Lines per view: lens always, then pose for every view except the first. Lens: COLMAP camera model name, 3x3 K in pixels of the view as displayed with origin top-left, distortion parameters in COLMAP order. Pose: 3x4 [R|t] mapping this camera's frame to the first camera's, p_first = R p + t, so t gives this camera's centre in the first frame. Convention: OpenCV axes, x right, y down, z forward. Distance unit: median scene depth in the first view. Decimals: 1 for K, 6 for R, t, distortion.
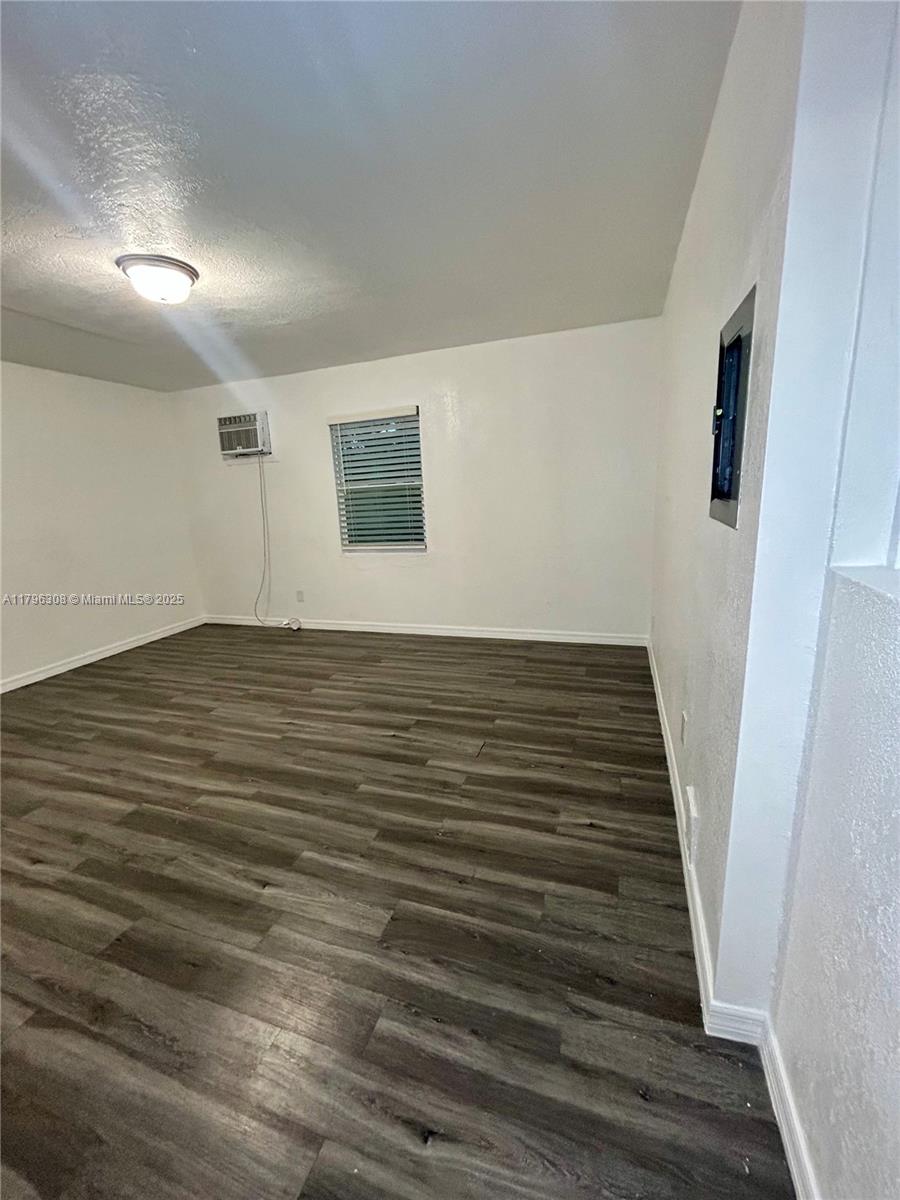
lens RADIAL K [[488.1, 0, 448.3], [0, 488.1, 600.0], [0, 0, 1]] dist [0.003831, 0.001123]
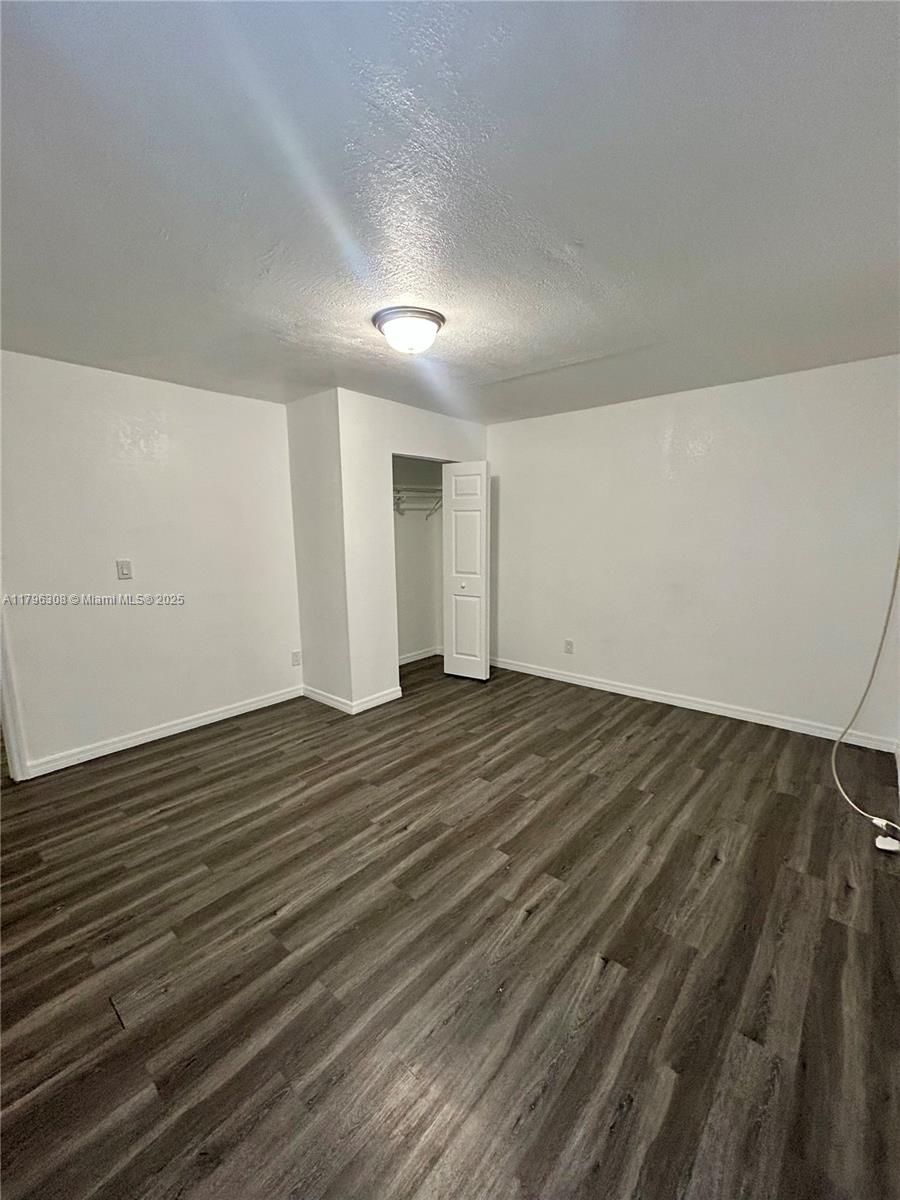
lens RADIAL K [[488.1, 0, 451.3], [0, 488.1, 599.7], [0, 0, 1]] dist [0.003831, 0.001123]
pose [[-0.362964, 0.200745, -0.909922, 0.305291], [-0.177464, 0.943751, 0.278998, -0.342313], [0.914748, 0.262745, -0.306923, 1.202123]]
